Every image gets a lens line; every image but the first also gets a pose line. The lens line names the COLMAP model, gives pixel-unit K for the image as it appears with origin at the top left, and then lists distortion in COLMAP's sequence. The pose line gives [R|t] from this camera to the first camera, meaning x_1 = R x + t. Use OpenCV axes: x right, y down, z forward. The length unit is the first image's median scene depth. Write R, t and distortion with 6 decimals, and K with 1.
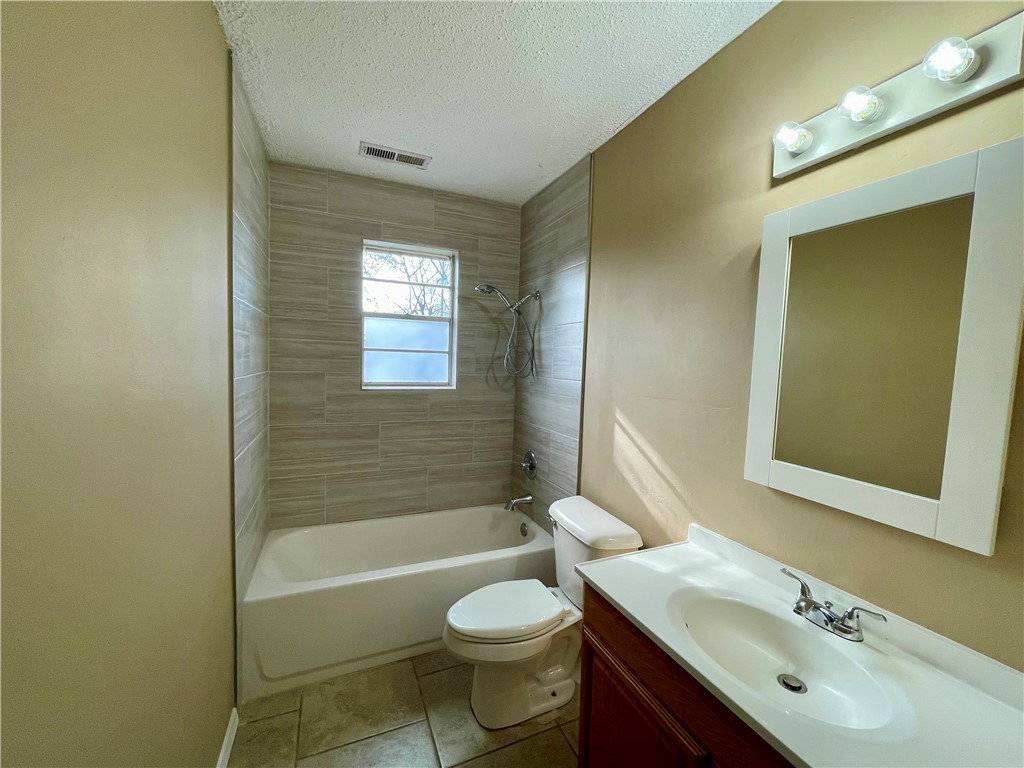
lens RADIAL K [[414.2, 0, 507.9], [0, 414.2, 390.6], [0, 0, 1]] dist [0.002727, -0.000118]
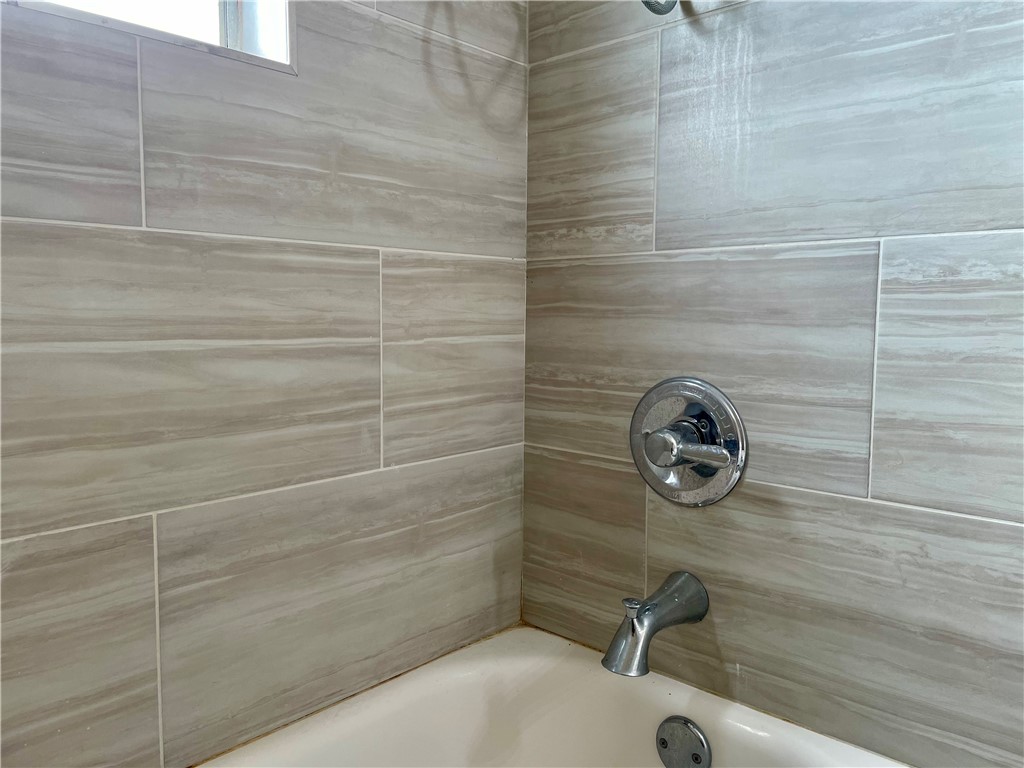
lens RADIAL K [[774.7, 0, 515.6], [0, 774.7, 376.7], [0, 0, 1]] dist [0.022143, -0.018214]
pose [[0.908124, -0.061293, 0.414192, -0.179128], [0.050387, 0.998036, 0.037217, 0.119120], [-0.415659, -0.012928, 0.909428, 0.629951]]
